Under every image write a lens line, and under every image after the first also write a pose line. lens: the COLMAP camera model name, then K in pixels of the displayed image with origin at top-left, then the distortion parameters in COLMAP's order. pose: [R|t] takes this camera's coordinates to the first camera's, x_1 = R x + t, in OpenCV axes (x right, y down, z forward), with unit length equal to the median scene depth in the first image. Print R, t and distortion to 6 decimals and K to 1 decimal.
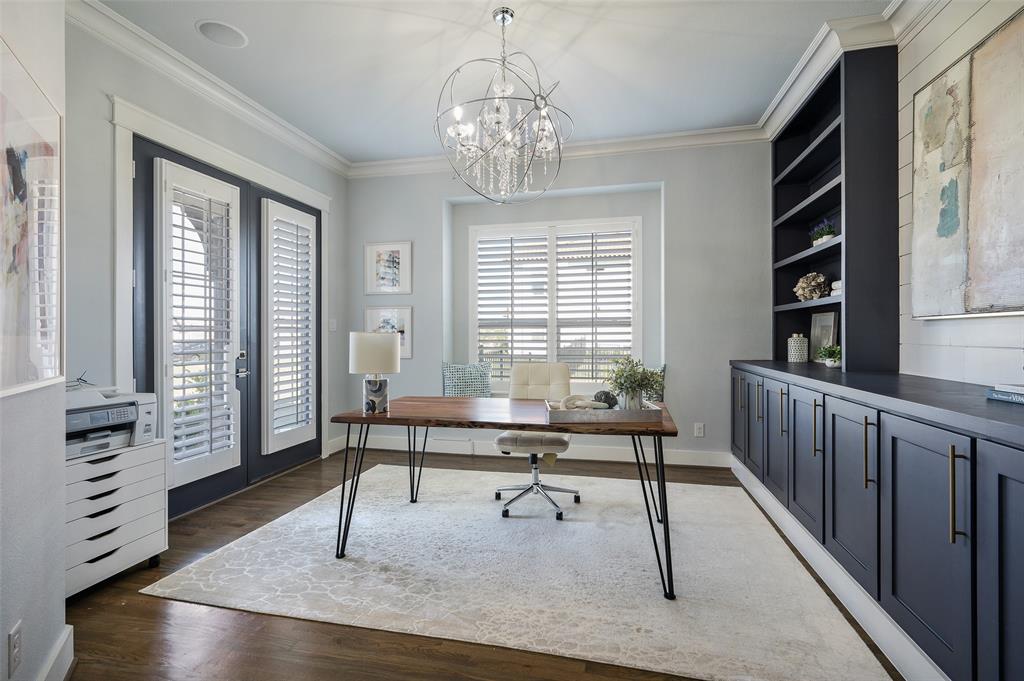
lens RADIAL K [[464.2, 0, 512.0], [0, 464.2, 340.5], [0, 0, 1]] dist [-0.000774, -0.000522]
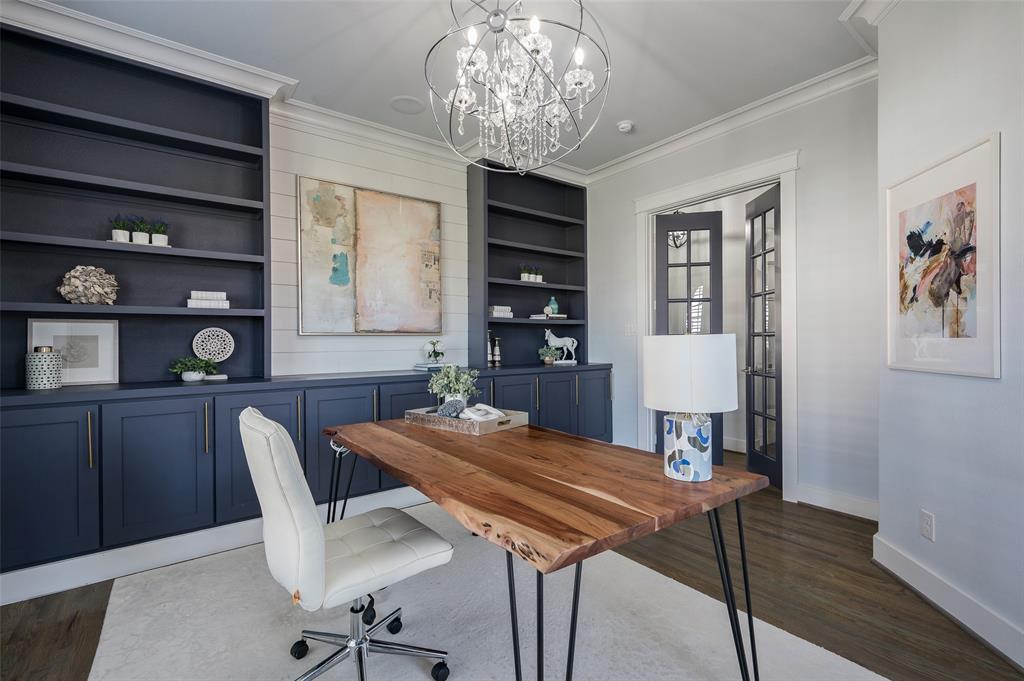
lens RADIAL K [[464.2, 0, 512.0], [0, 464.2, 340.5], [0, 0, 1]] dist [-0.000774, -0.000522]
pose [[-0.773159, 0.006057, 0.634183, -0.600321], [0.016864, 0.999797, 0.011010, -0.036313], [-0.633988, 0.019207, -0.773105, 1.941941]]
